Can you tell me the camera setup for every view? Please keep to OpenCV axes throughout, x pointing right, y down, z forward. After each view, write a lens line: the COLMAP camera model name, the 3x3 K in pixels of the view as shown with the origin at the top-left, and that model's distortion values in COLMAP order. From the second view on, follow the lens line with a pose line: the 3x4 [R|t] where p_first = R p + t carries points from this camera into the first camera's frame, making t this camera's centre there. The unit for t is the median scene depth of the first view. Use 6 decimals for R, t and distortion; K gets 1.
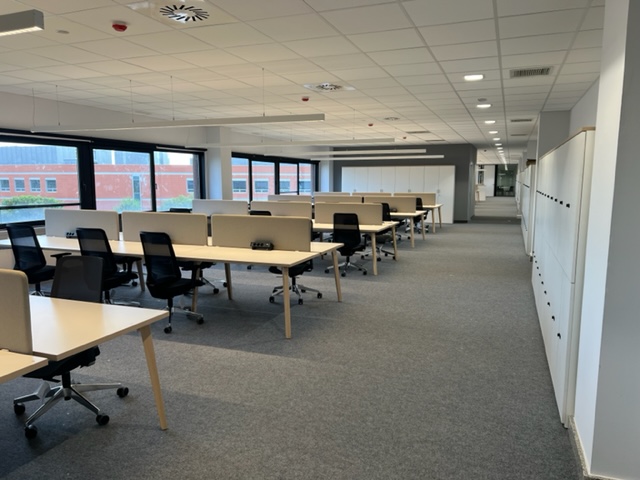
lens RADIAL K [[499.3, 0, 319.1], [0, 499.3, 246.9], [0, 0, 1]] dist [0.001257, -0.002518]
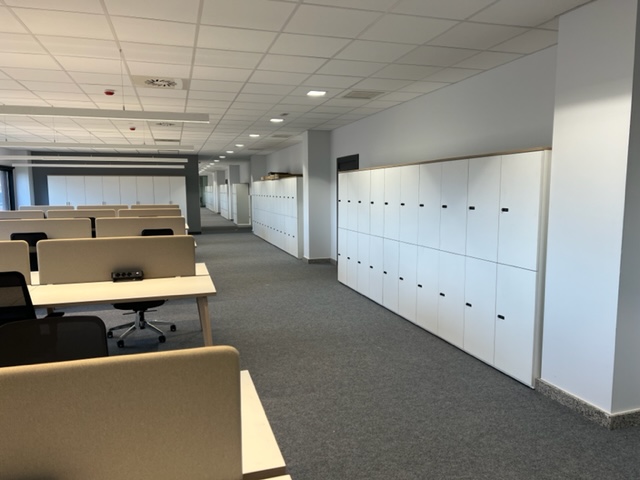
lens RADIAL K [[492.1, 0, 349.9], [0, 492.1, 243.0], [0, 0, 1]] dist [0.034072, -0.001375]
pose [[0.765348, -0.074548, 0.639284, -0.342604], [0.092113, 0.995731, 0.005837, -0.026258], [-0.636991, 0.054419, 0.768948, 0.182431]]
